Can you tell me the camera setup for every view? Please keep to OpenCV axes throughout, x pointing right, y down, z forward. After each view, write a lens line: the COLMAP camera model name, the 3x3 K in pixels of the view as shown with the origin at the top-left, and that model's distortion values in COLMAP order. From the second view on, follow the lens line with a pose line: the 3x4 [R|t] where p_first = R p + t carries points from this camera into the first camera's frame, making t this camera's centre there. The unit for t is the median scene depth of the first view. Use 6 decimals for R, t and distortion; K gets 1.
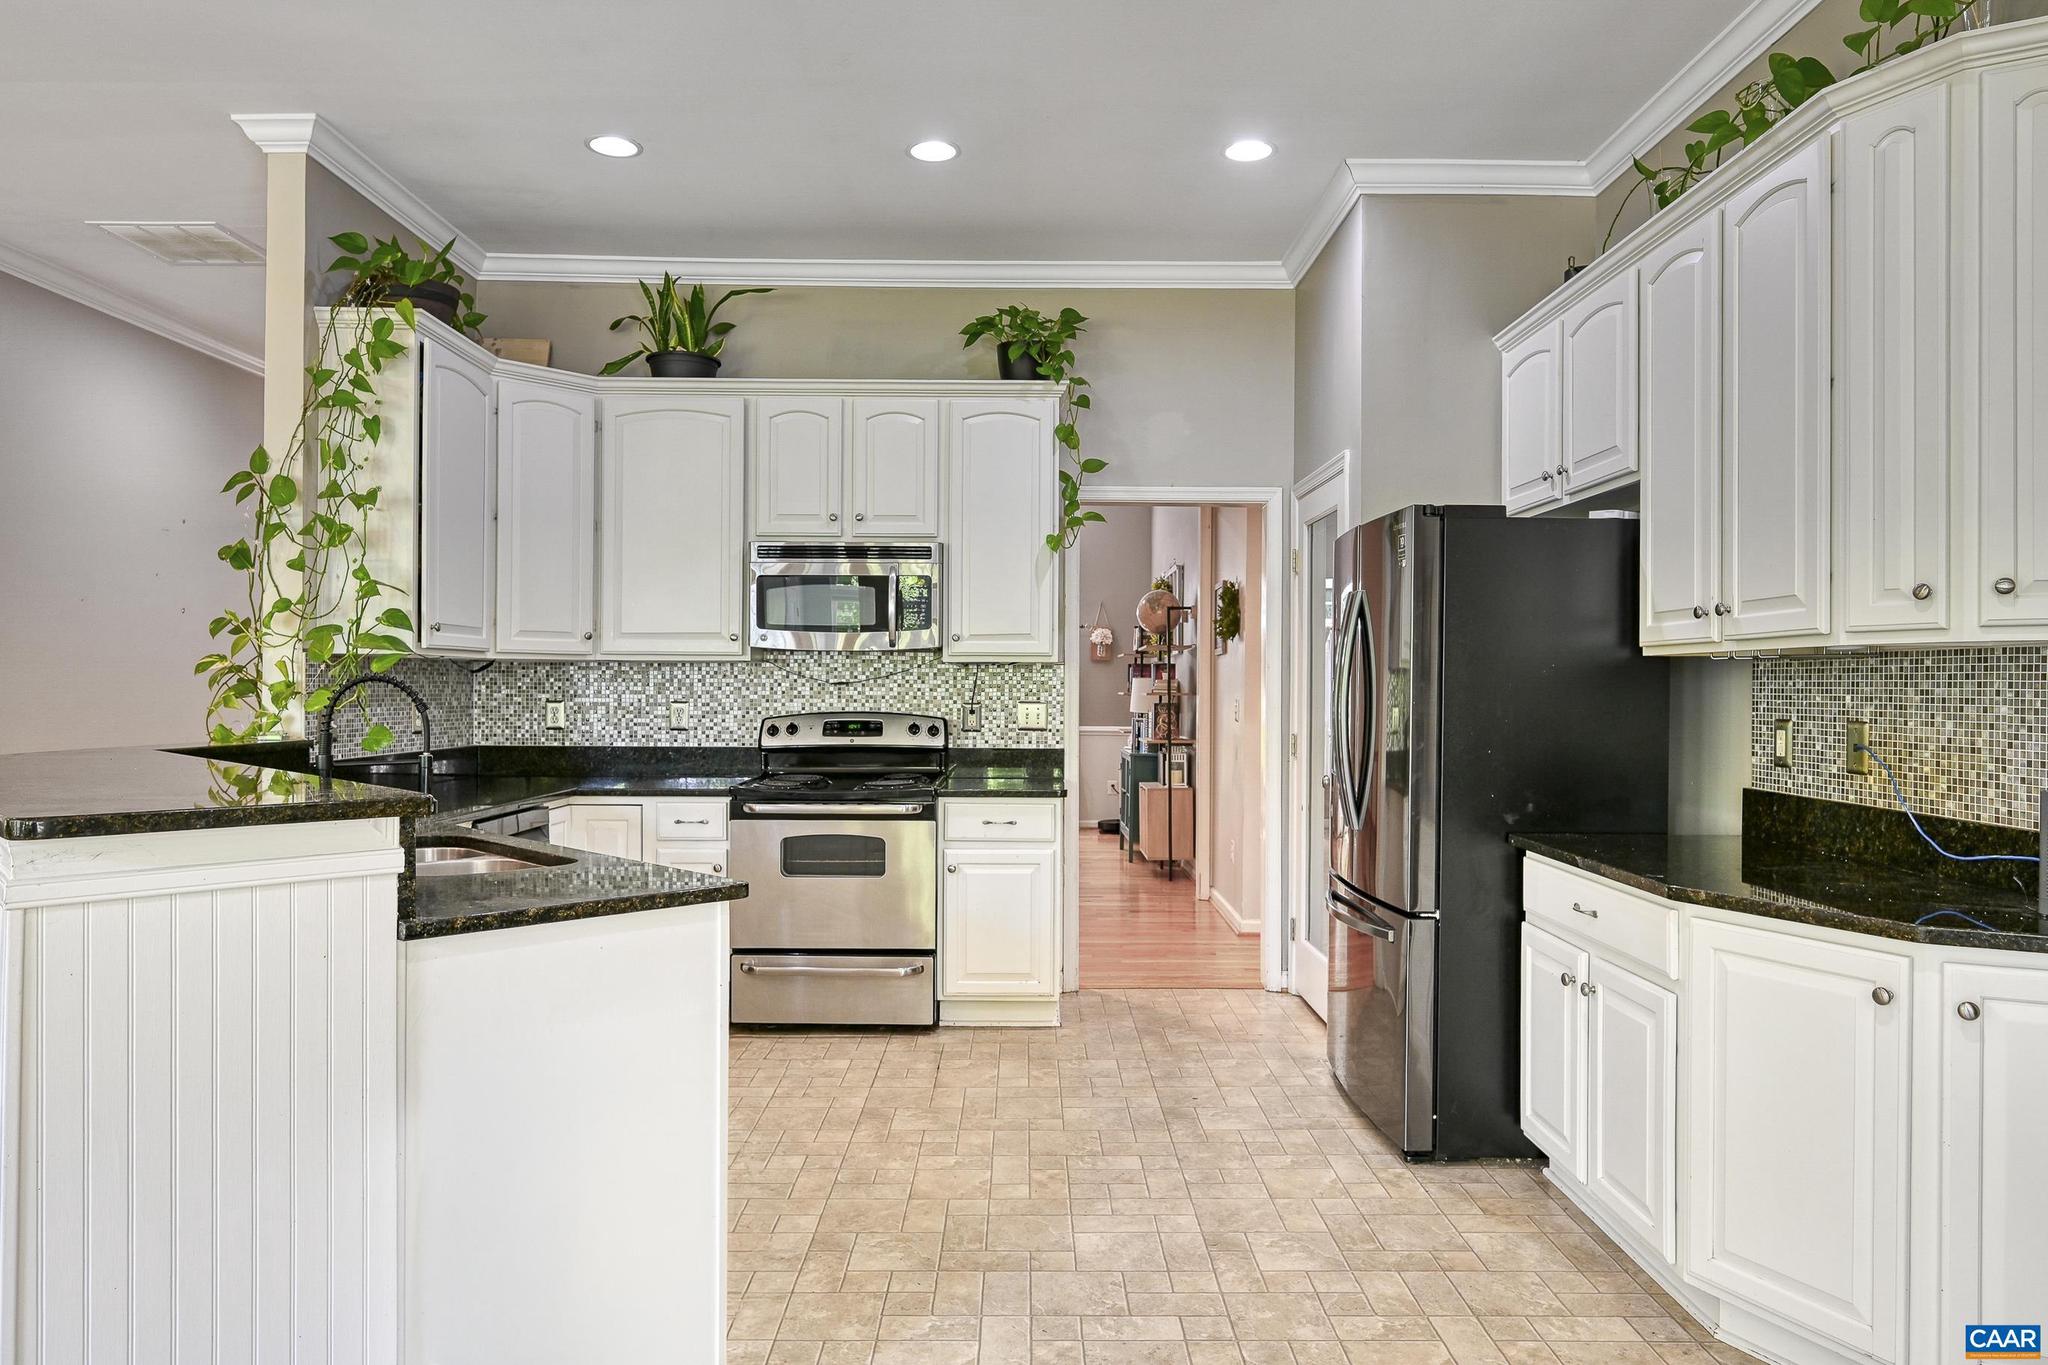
lens RADIAL K [[1285.6, 0, 1024.0], [0, 1285.6, 682.5], [0, 0, 1]] dist [-0.001392, 0.000856]
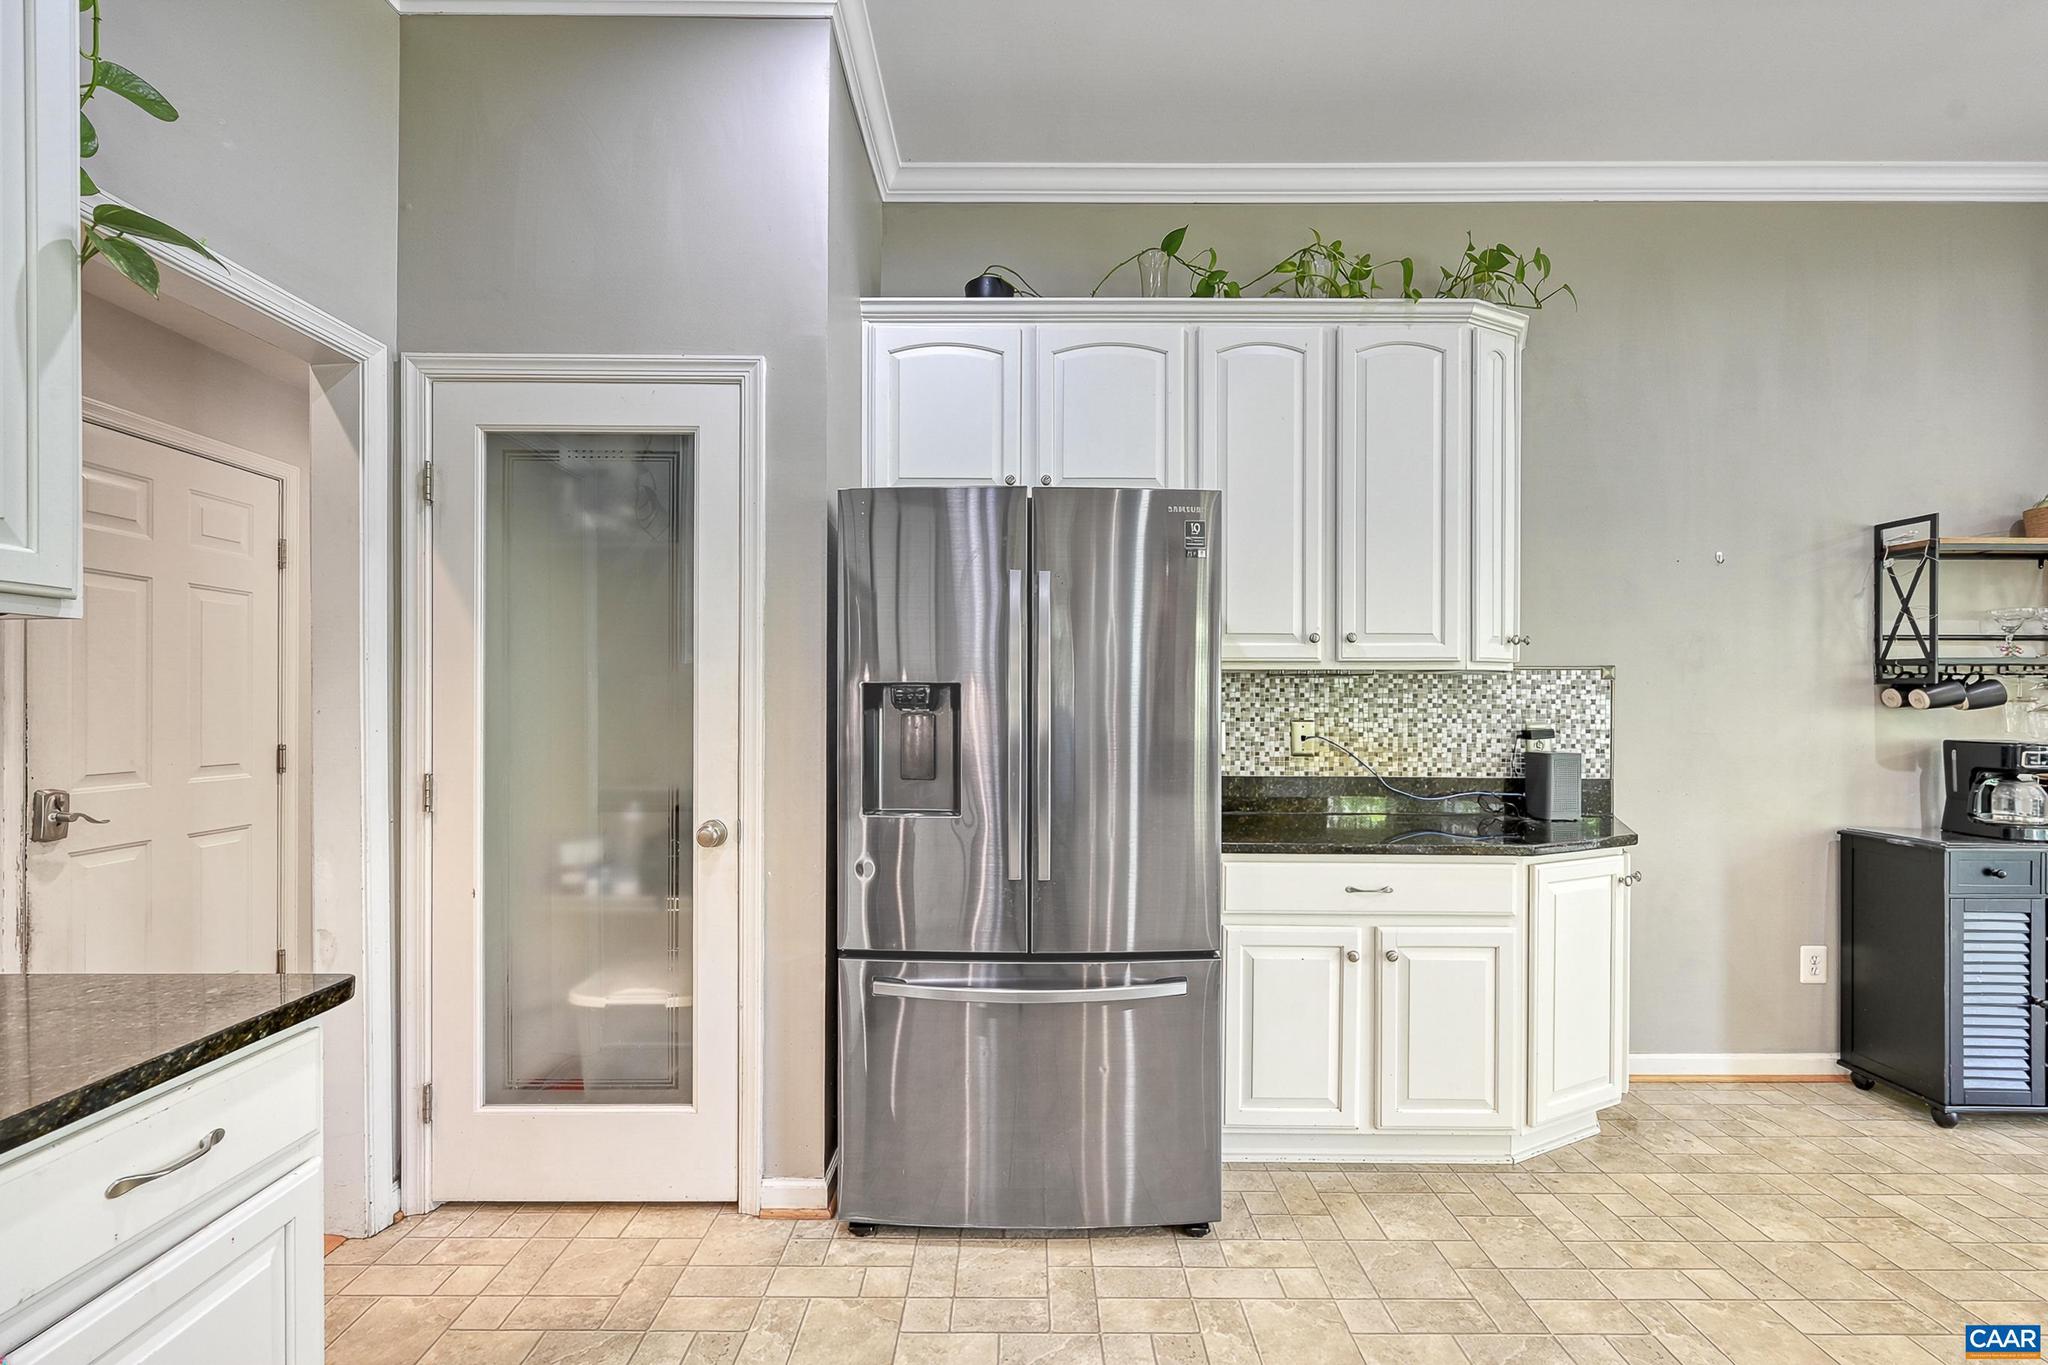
lens RADIAL K [[873.8, 0, 1028.7], [0, 873.8, 695.9], [0, 0, 1]] dist [-0.001468, -0.000099]
pose [[0.001454, -0.003346, 0.999993, -0.200281], [-0.004893, 0.999982, 0.003353, 0.001514], [-0.999987, -0.004898, 0.001438, 0.752295]]
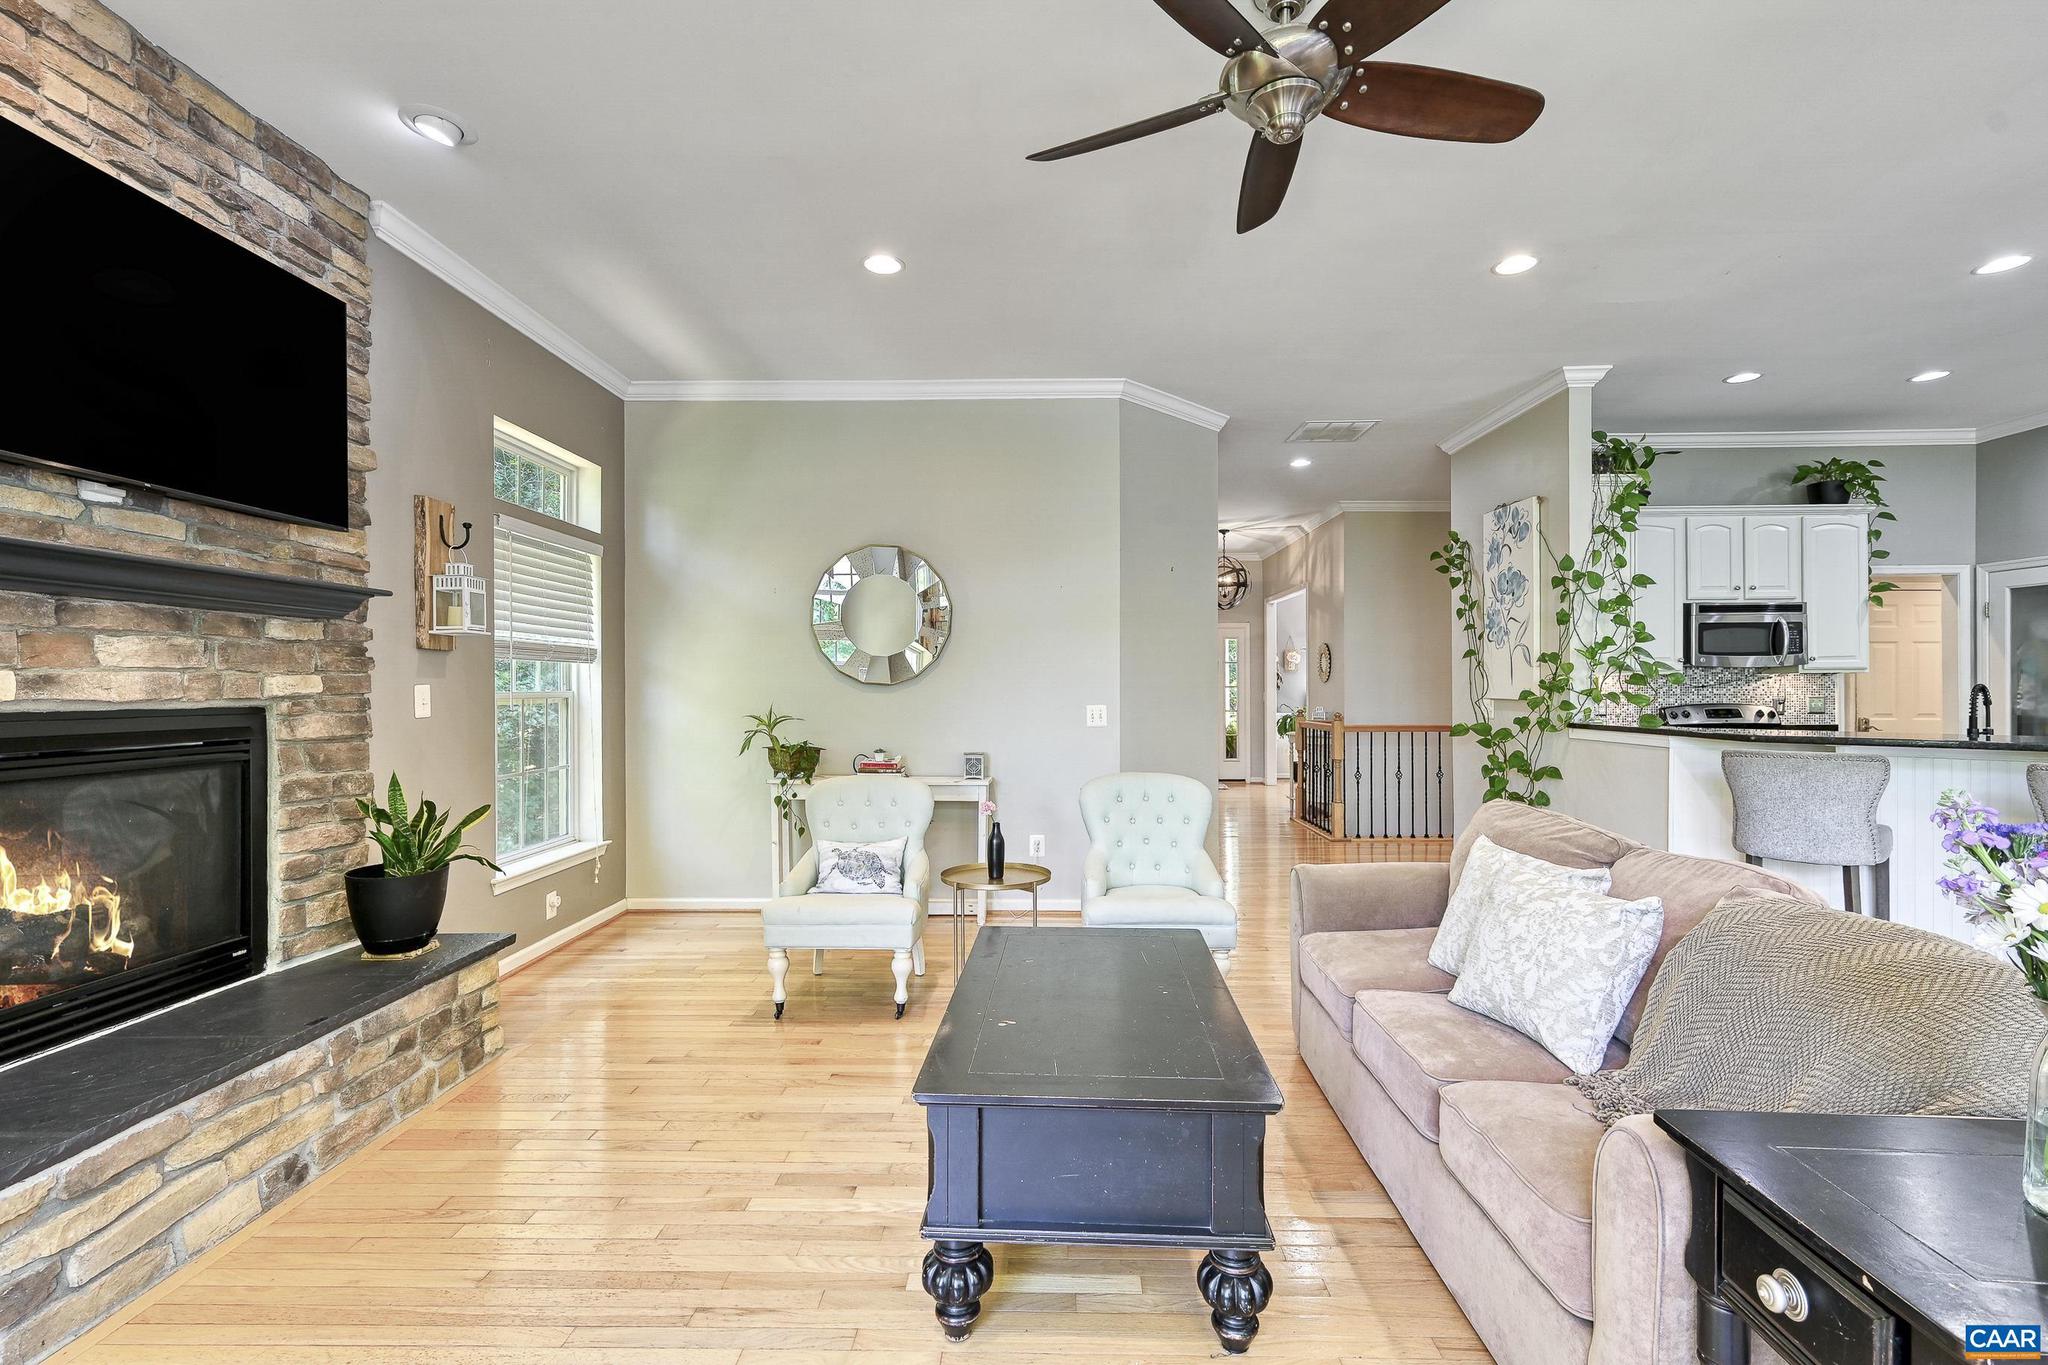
lens RADIAL K [[885.4, 0, 1024.0], [0, 885.4, 682.5], [0, 0, 1]] dist [-0.000247, -0.000177]
pose [[0.999523, -0.011155, -0.028809, -1.036381], [0.011115, 0.999937, -0.001548, -0.013419], [0.028824, 0.001227, 0.999584, -0.178959]]
